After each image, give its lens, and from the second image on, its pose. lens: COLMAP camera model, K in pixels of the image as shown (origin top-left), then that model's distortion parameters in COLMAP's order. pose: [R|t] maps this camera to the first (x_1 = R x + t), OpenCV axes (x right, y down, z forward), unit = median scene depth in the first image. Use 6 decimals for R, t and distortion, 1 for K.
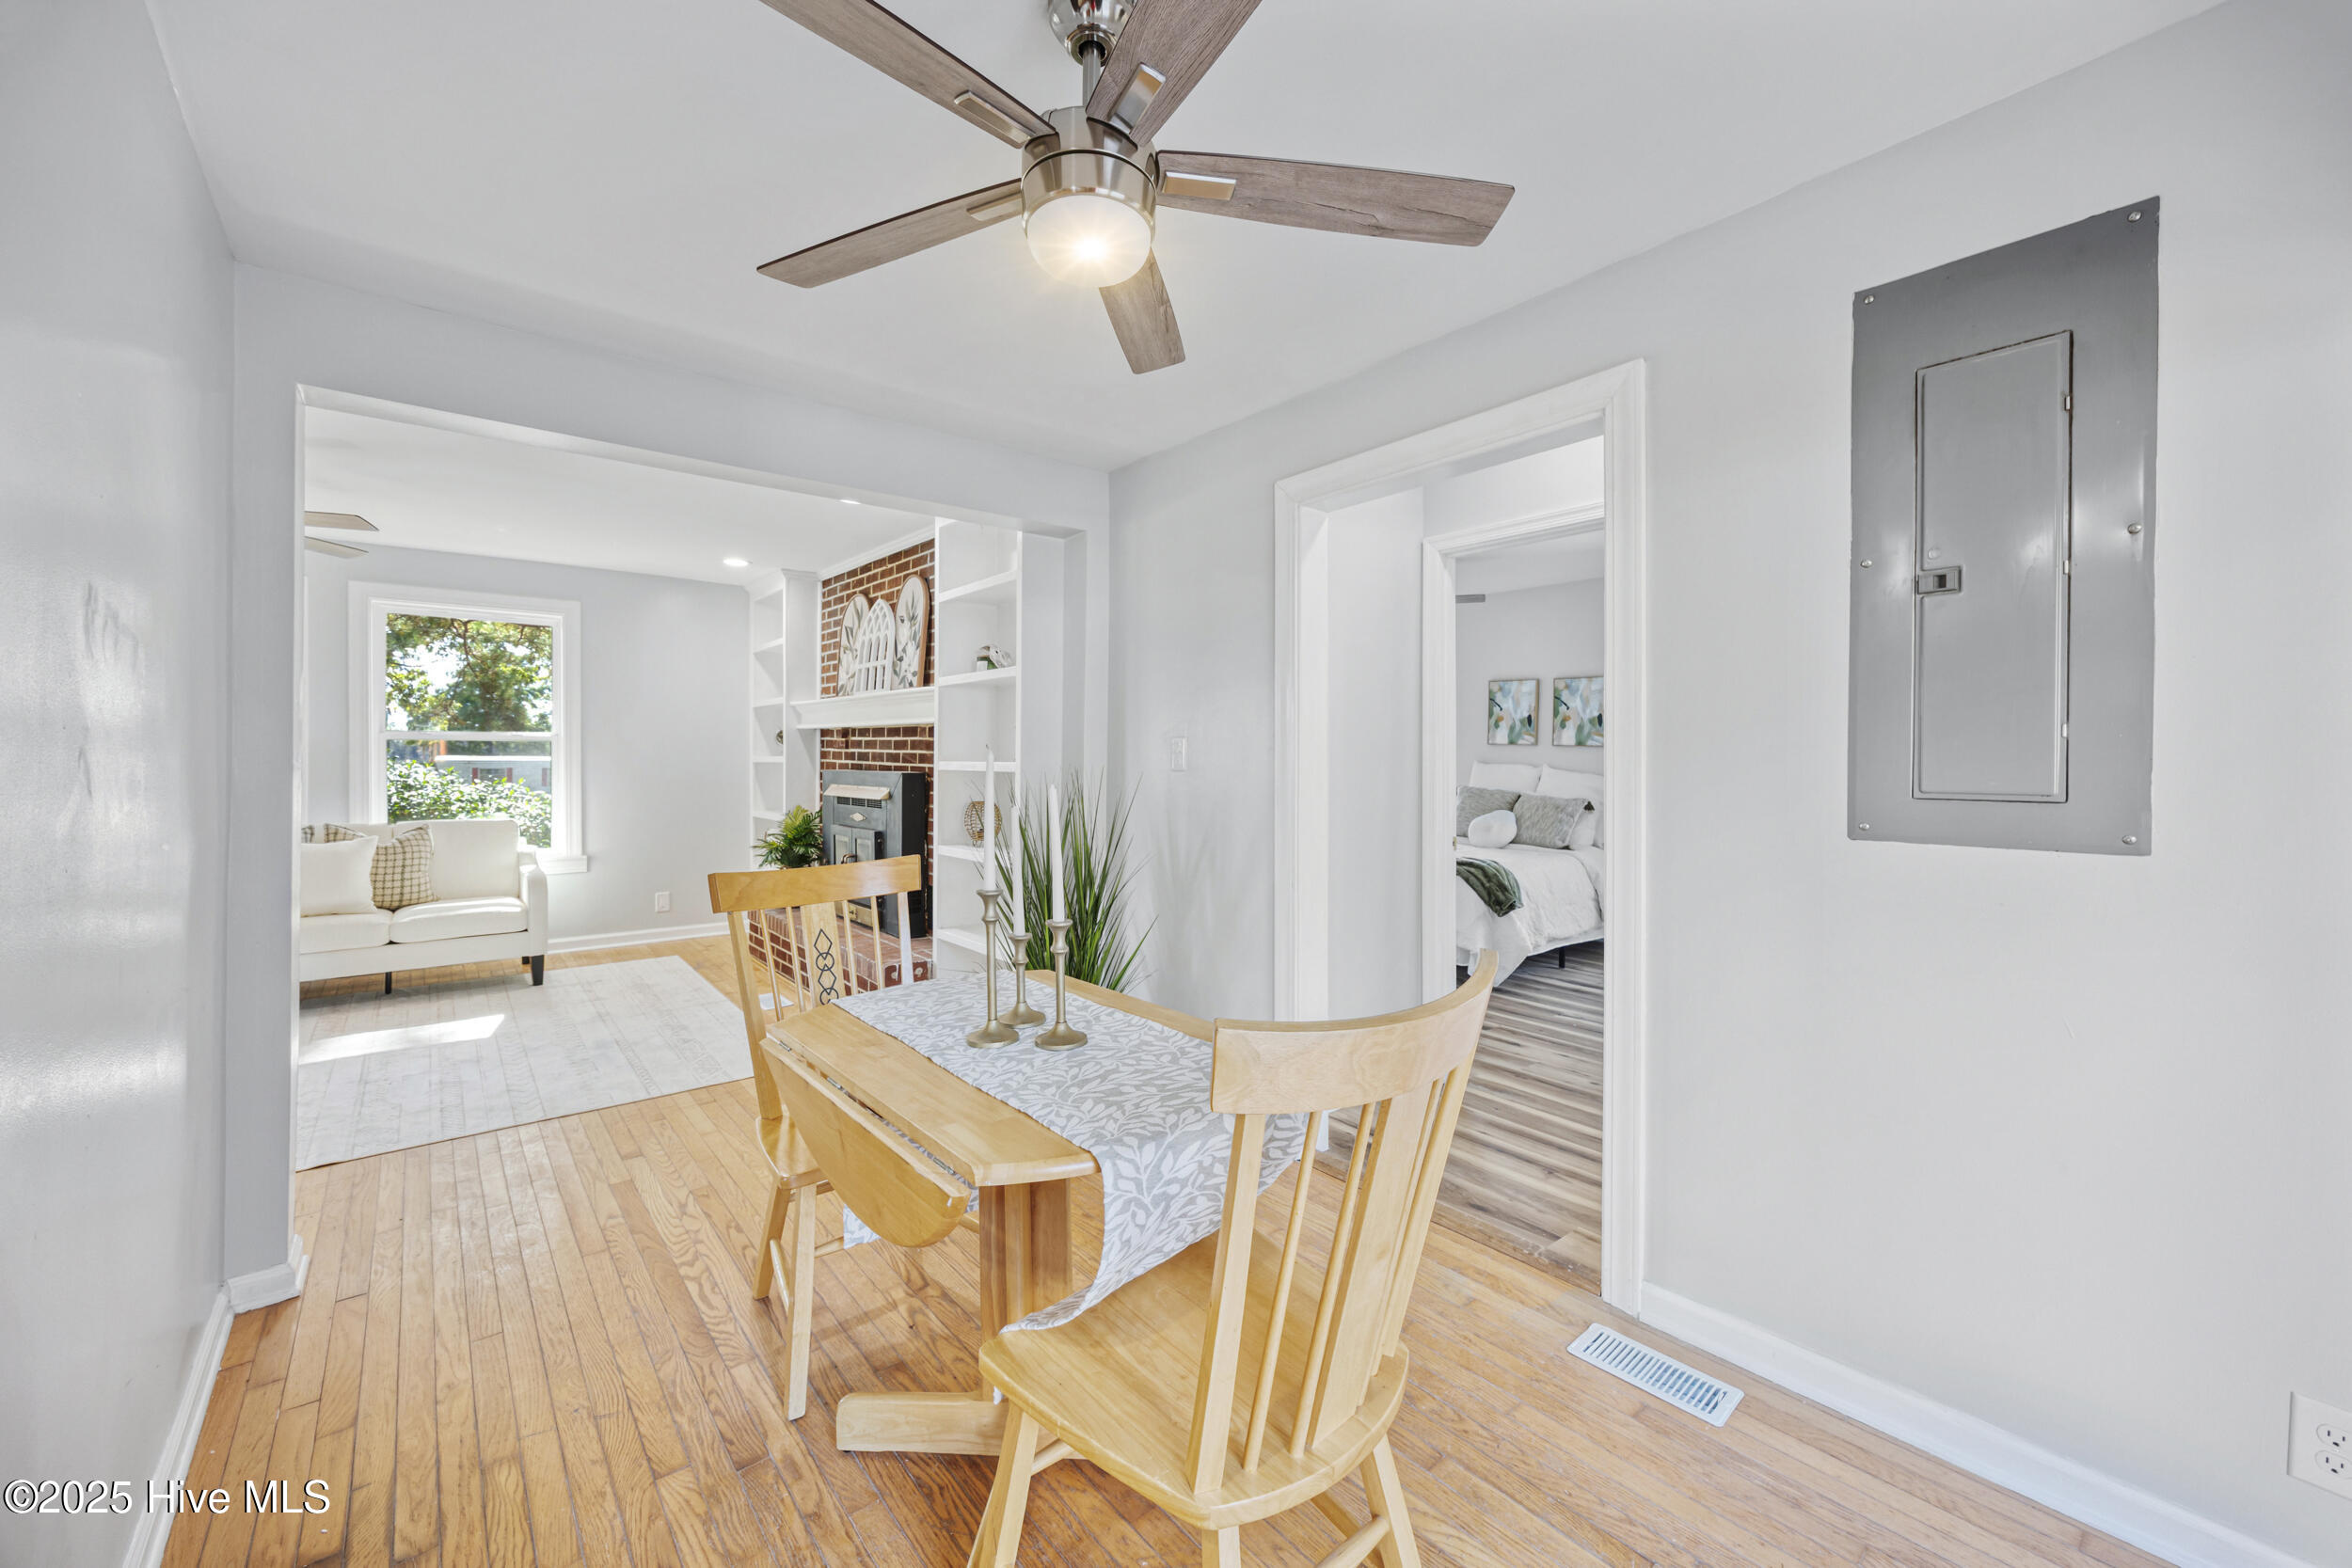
lens RADIAL K [[890.8, 0, 1176.0], [0, 890.8, 784.0], [0, 0, 1]] dist [0.000857, 0.000049]
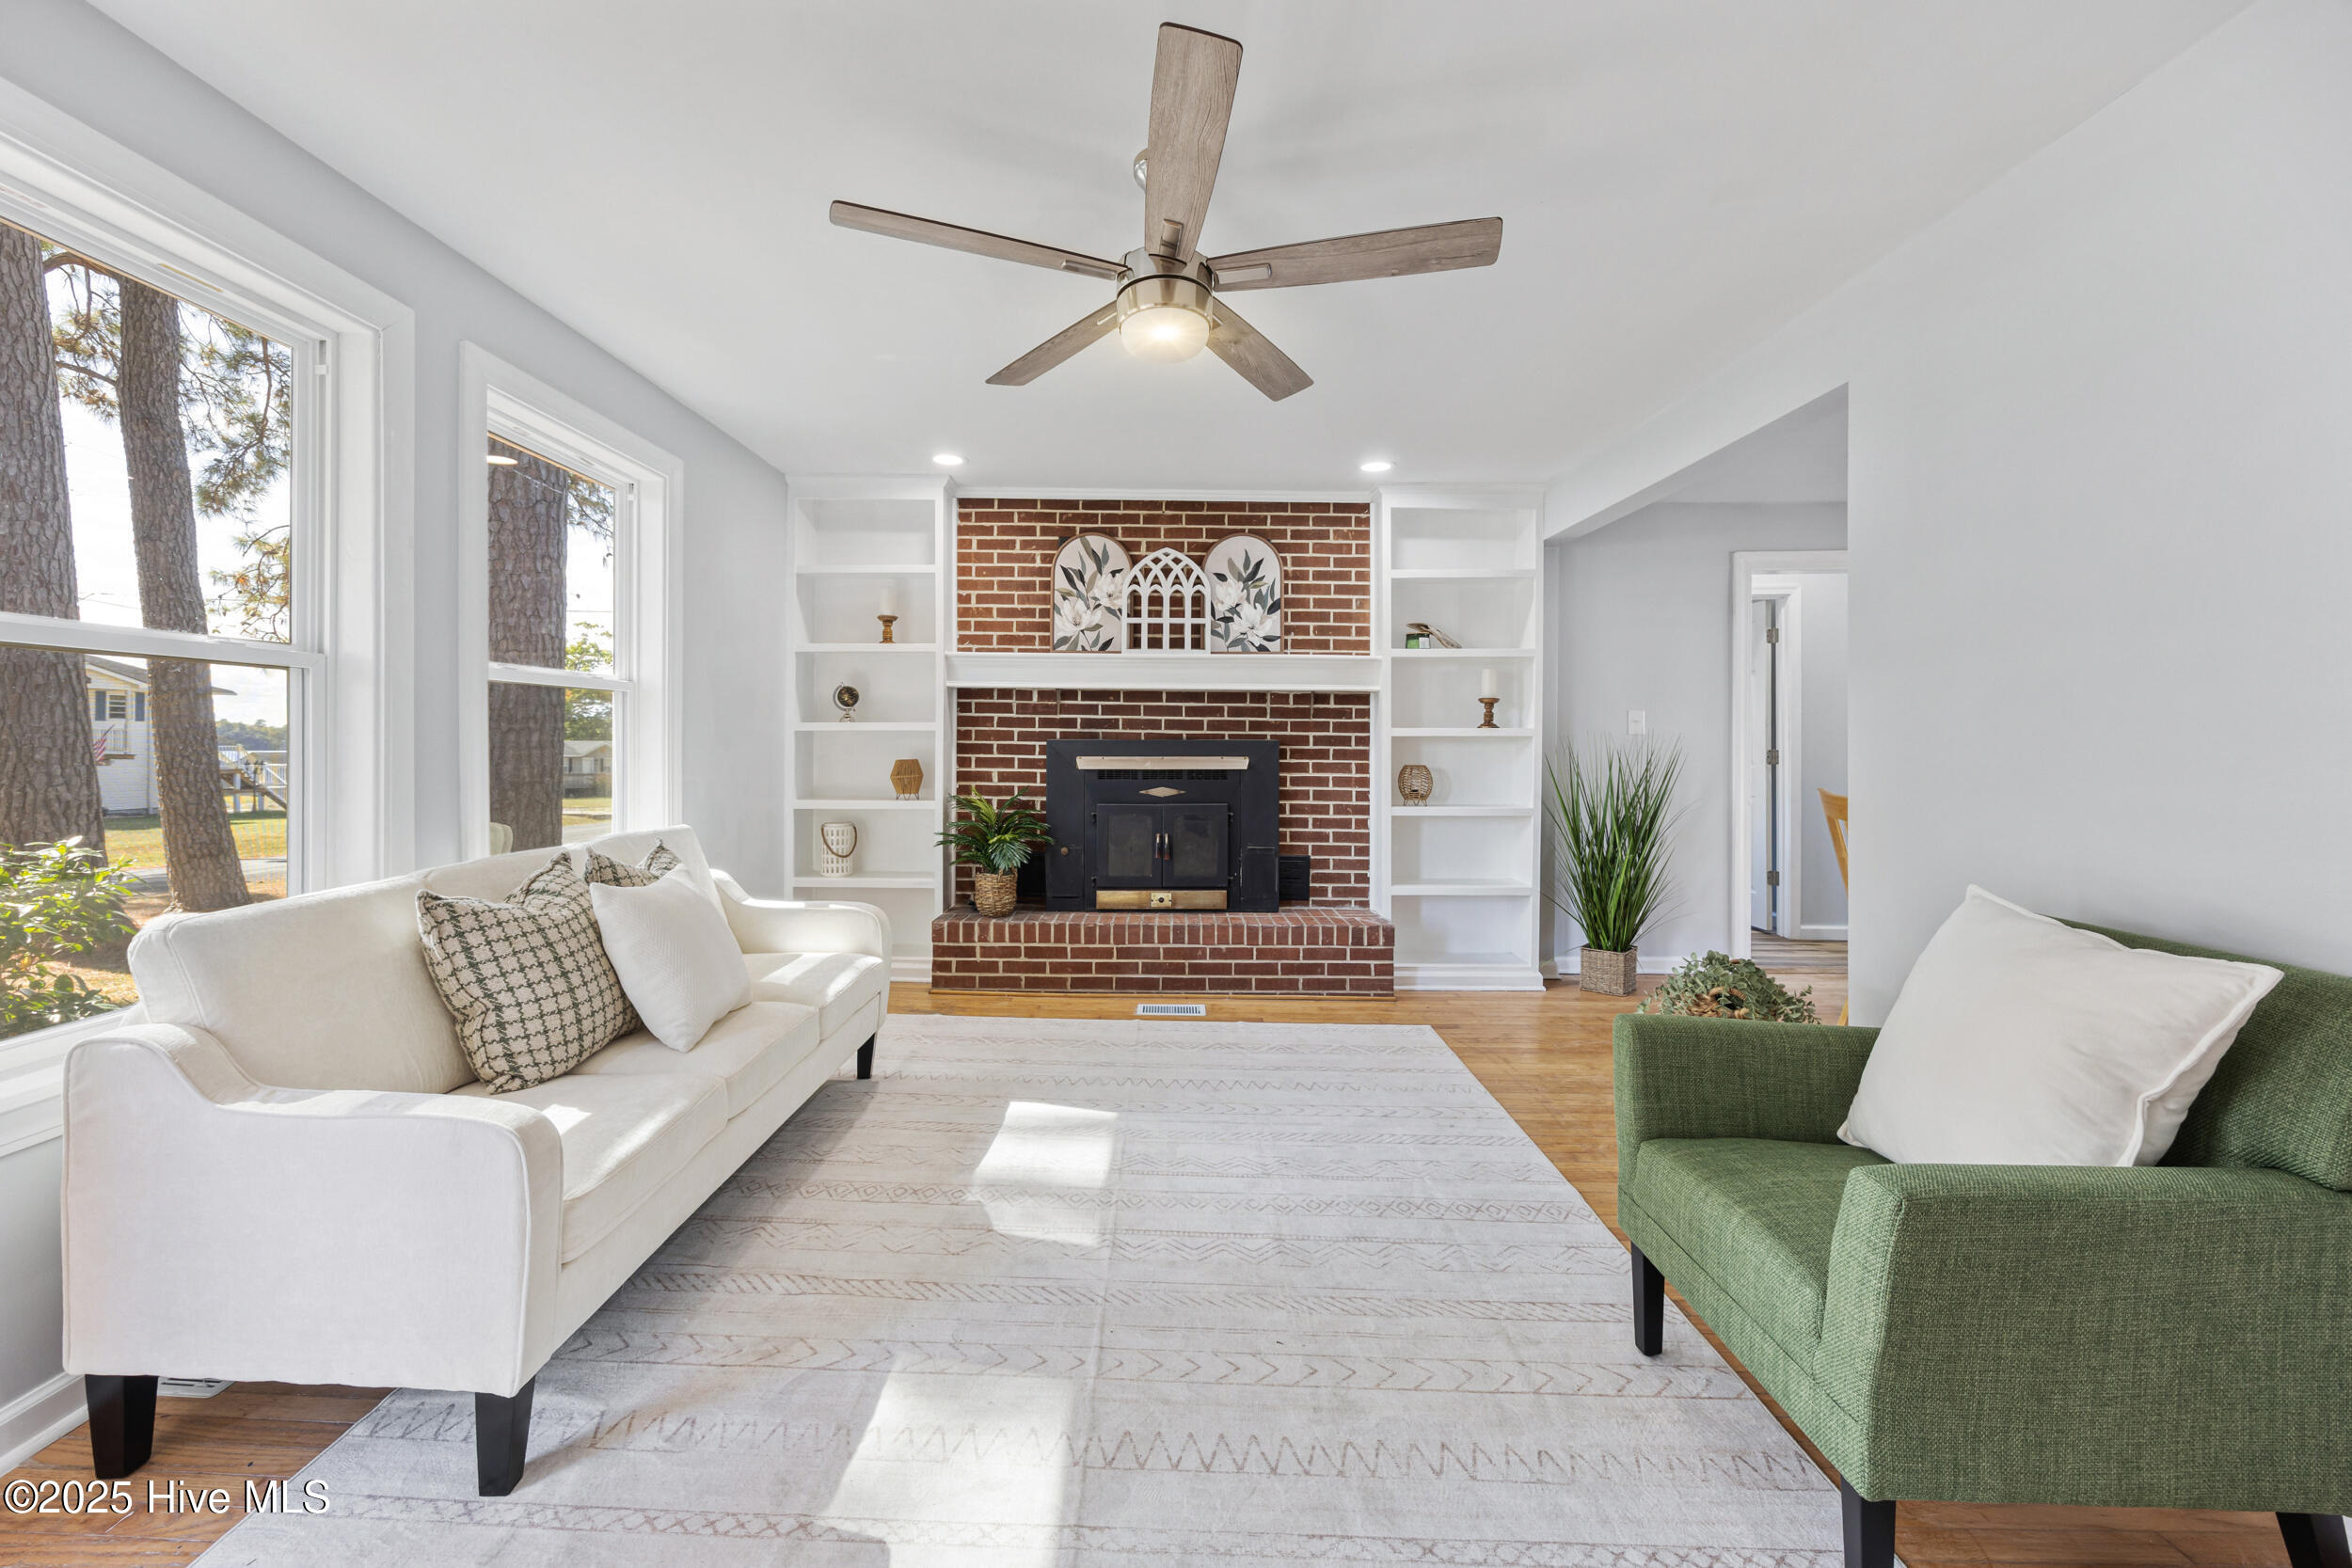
lens RADIAL K [[890.8, 0, 1176.0], [0, 890.8, 784.0], [0, 0, 1]] dist [0.000857, 0.000049]
pose [[0.647122, -0.048687, 0.760830, -1.066983], [0.026984, 0.998796, 0.040963, -0.007502], [-0.761909, -0.005978, 0.647657, 0.430296]]
